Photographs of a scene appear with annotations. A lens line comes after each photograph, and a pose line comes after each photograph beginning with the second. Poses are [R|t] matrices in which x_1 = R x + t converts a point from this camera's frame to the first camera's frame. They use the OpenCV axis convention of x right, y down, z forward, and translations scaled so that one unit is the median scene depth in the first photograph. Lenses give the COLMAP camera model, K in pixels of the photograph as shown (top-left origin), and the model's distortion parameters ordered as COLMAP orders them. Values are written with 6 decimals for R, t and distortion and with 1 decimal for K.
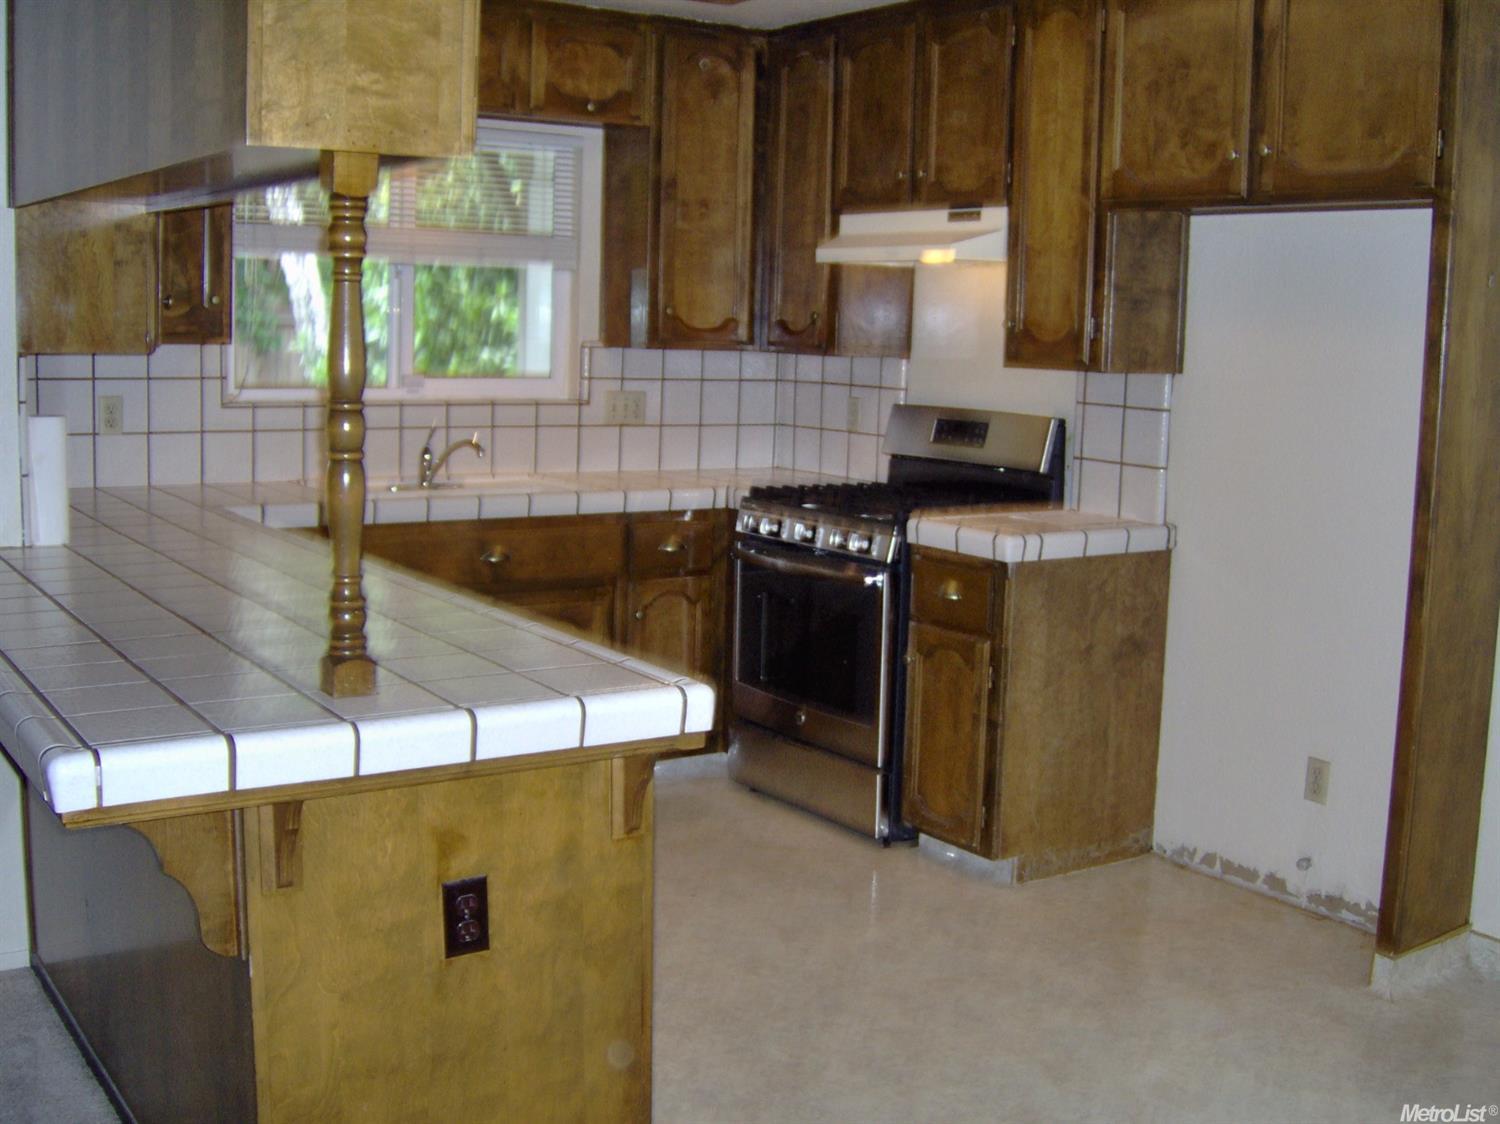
lens RADIAL K [[1672.9, 0, 753.7], [0, 1672.9, 553.3], [0, 0, 1]] dist [-0.168516, 0.062322]
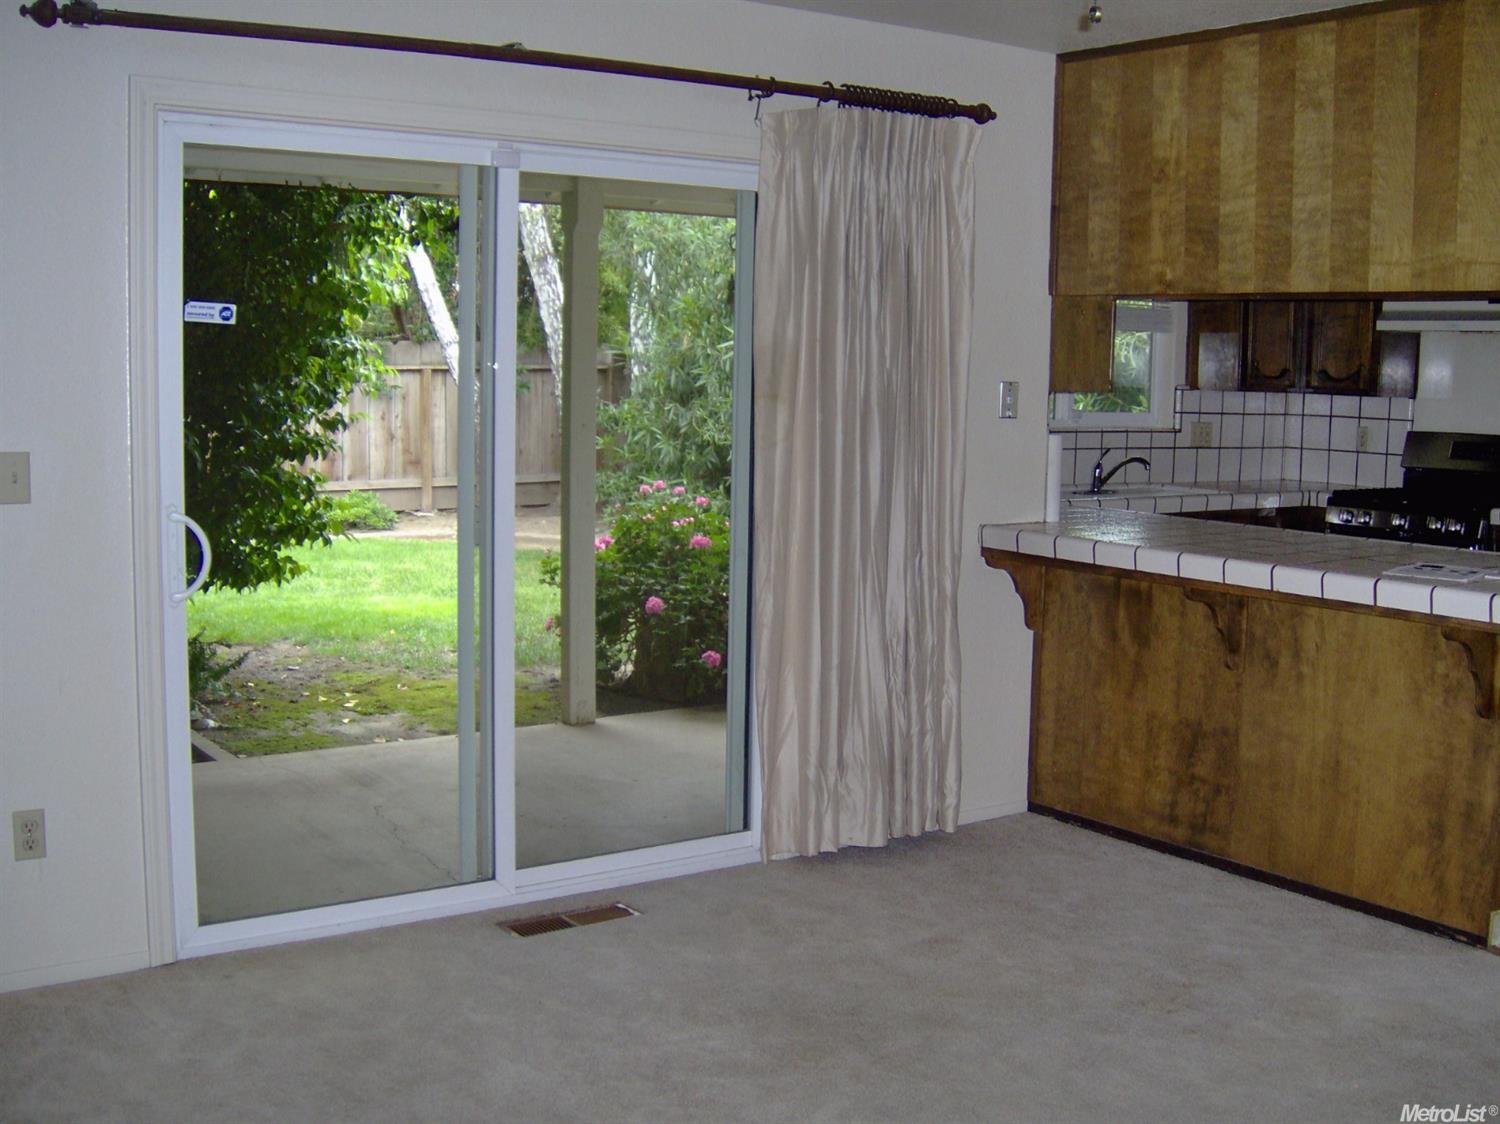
lens RADIAL K [[1711.5, 0, 750.0], [0, 1711.5, 562.0], [0, 0, 1]] dist [-0.165009, 0.078796]
pose [[0.999491, -0.010656, 0.030079, -0.579473], [0.011261, 0.999736, -0.020020, 0.045381], [-0.029857, 0.020348, 0.999347, -0.412627]]
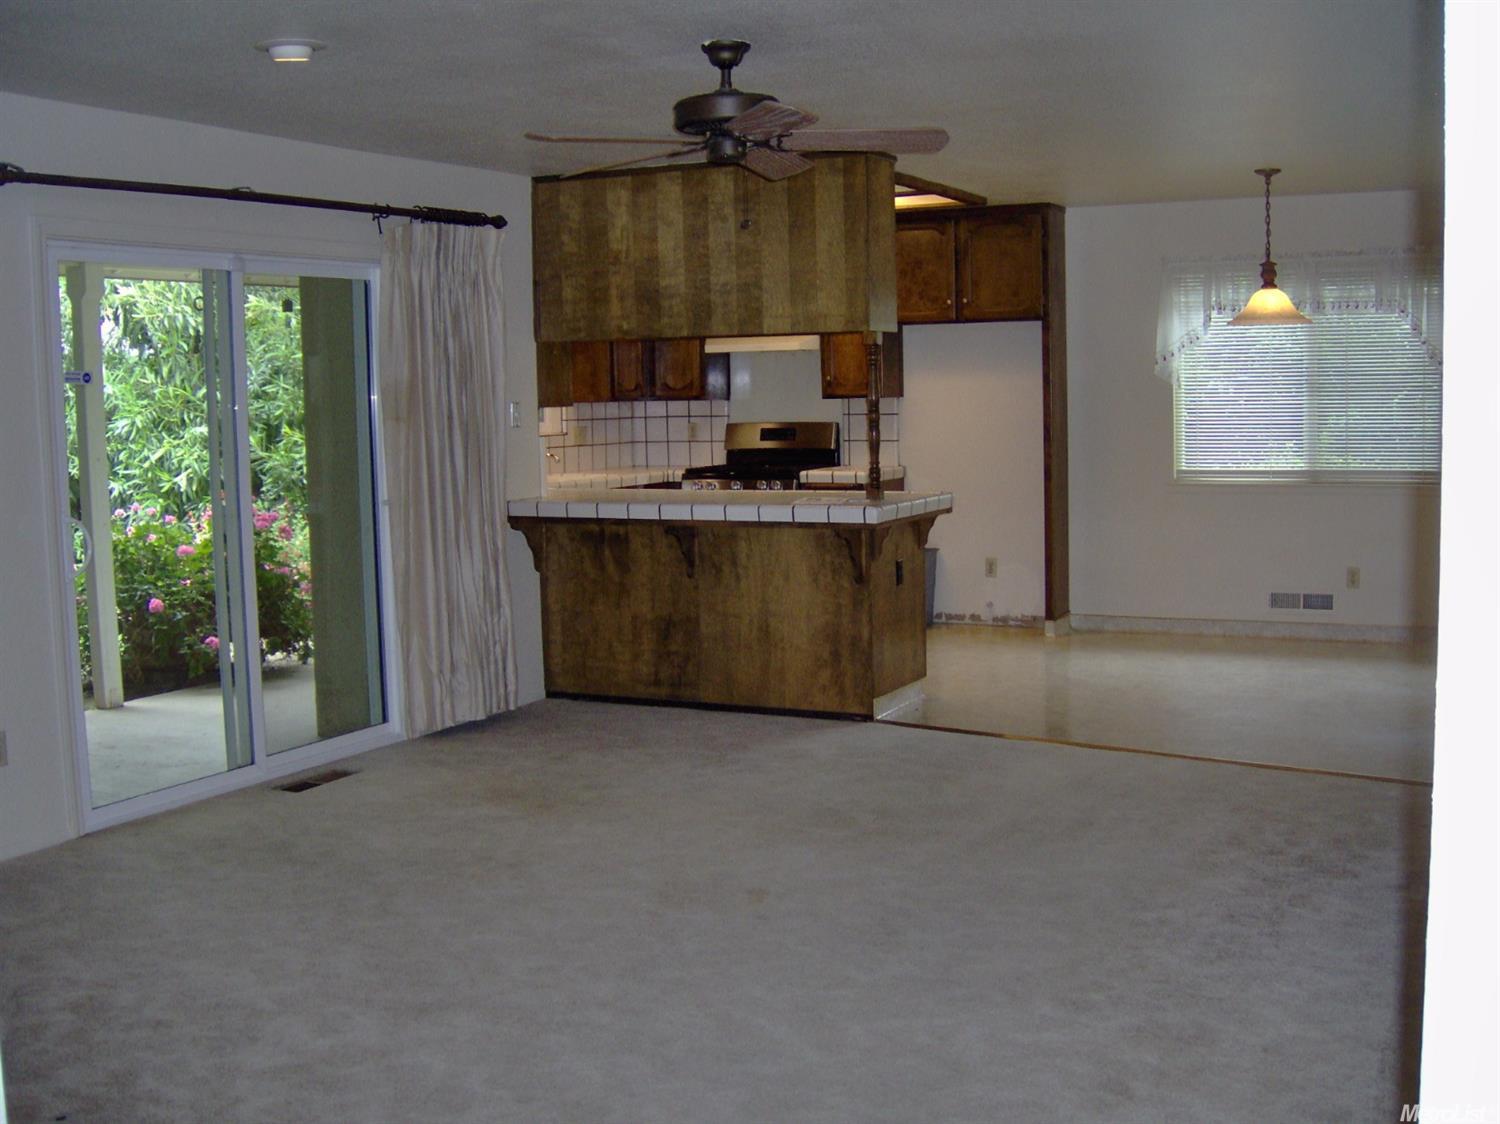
lens RADIAL K [[1711.5, 0, 750.0], [0, 1711.5, 562.0], [0, 0, 1]] dist [-0.165009, 0.078796]
pose [[0.871655, -0.095591, 0.480708, -0.992502], [0.111115, 0.993800, -0.003859, 0.091779], [-0.477359, 0.056777, 0.876872, -0.849817]]
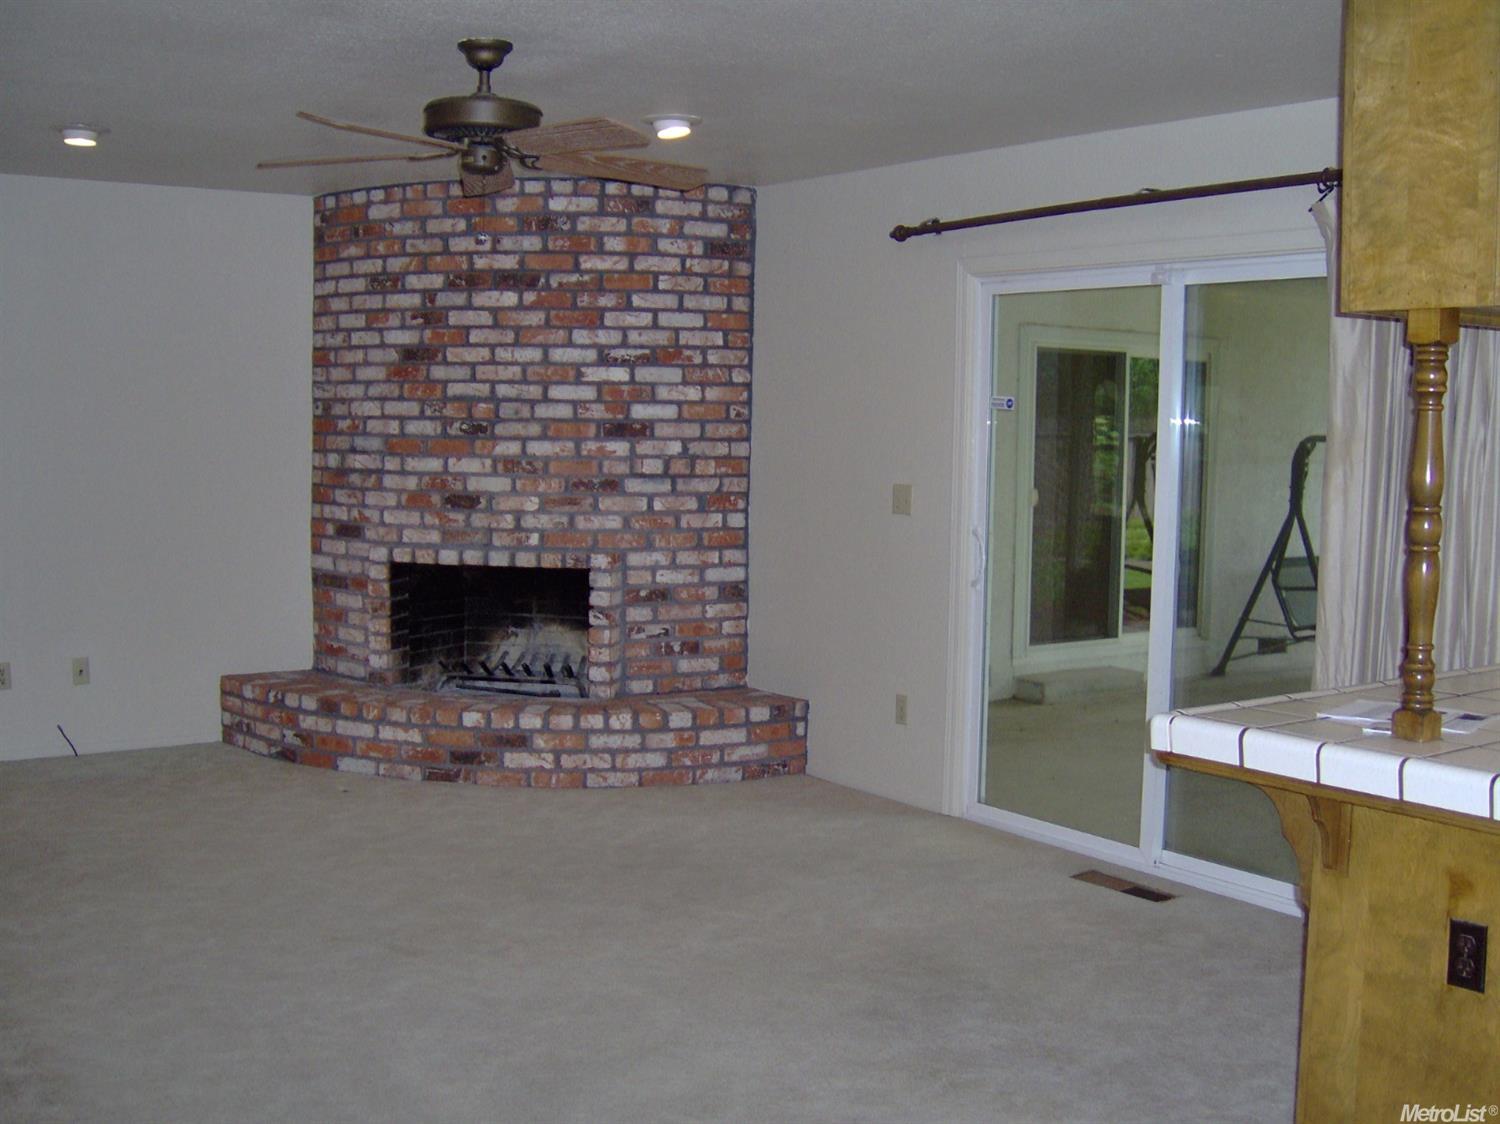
lens RADIAL K [[1672.9, 0, 753.7], [0, 1672.9, 553.3], [0, 0, 1]] dist [-0.168516, 0.062322]
pose [[0.032527, 0.053796, -0.998022, 0.480107], [-0.151752, 0.987239, 0.048269, -0.018674], [0.987883, 0.149882, 0.040276, 0.221593]]
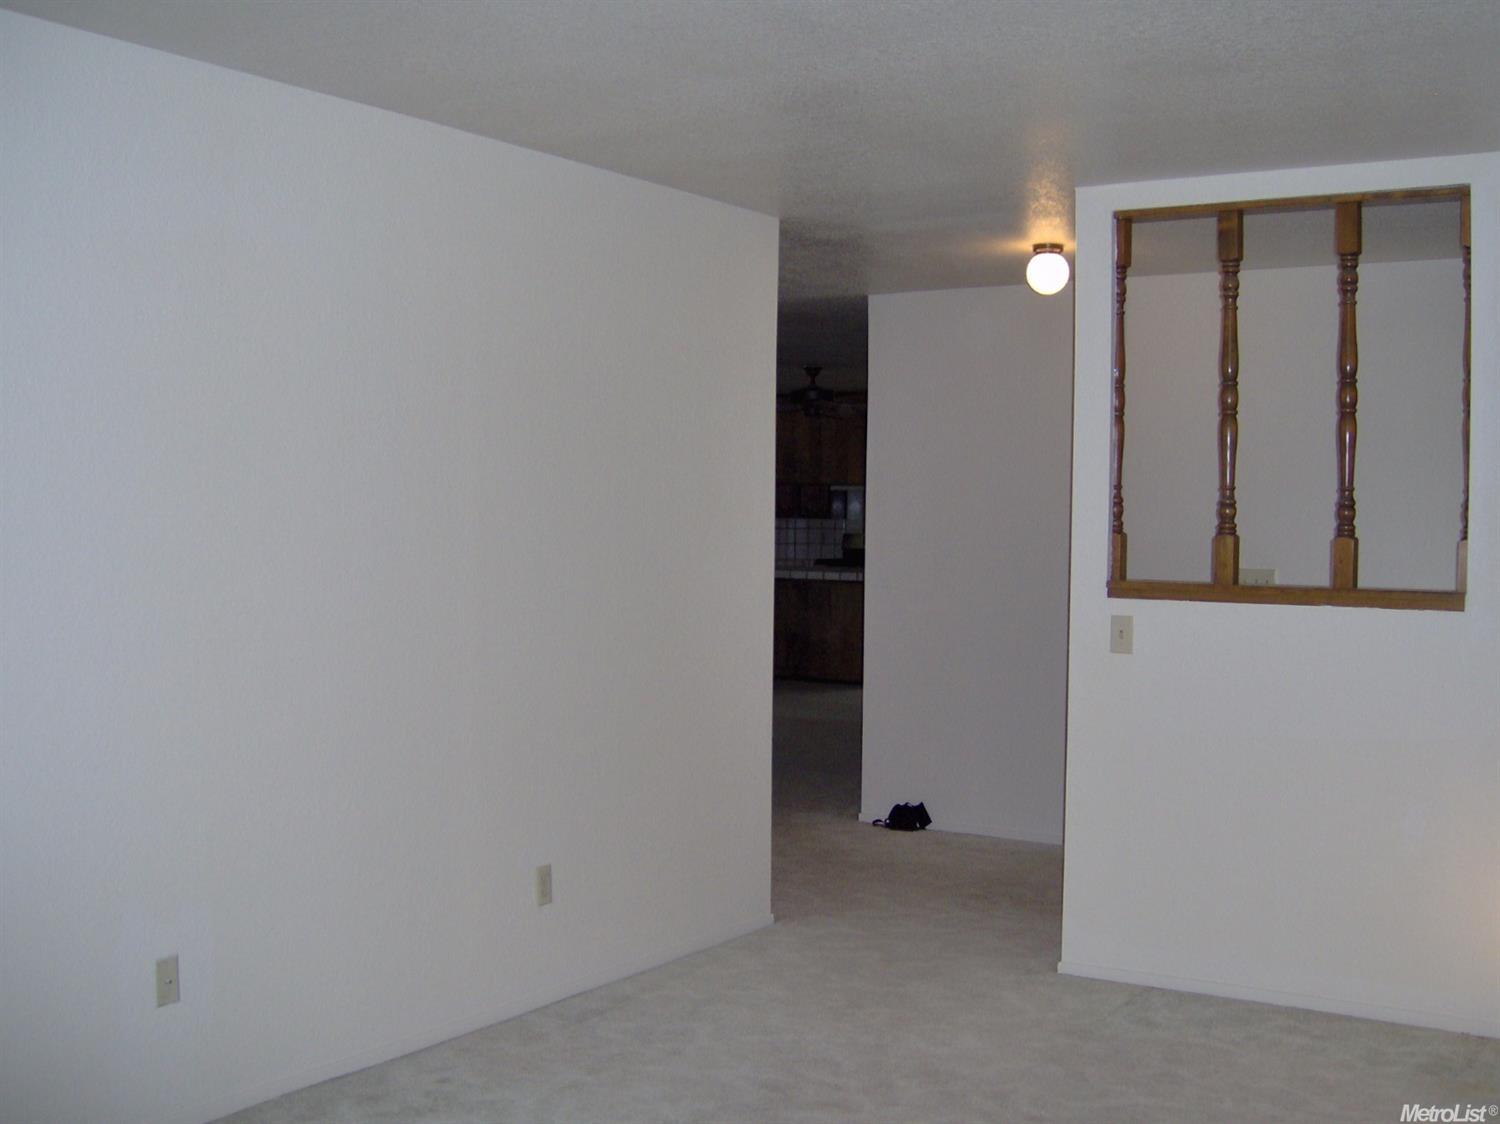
lens RADIAL K [[1711.5, 0, 750.0], [0, 1711.5, 562.0], [0, 0, 1]] dist [-0.165009, 0.078796]
pose [[0.924529, -0.034336, 0.379563, -1.529049], [0.068211, 0.994760, -0.076157, 0.231855], [-0.374959, 0.096299, 0.922026, -2.238243]]
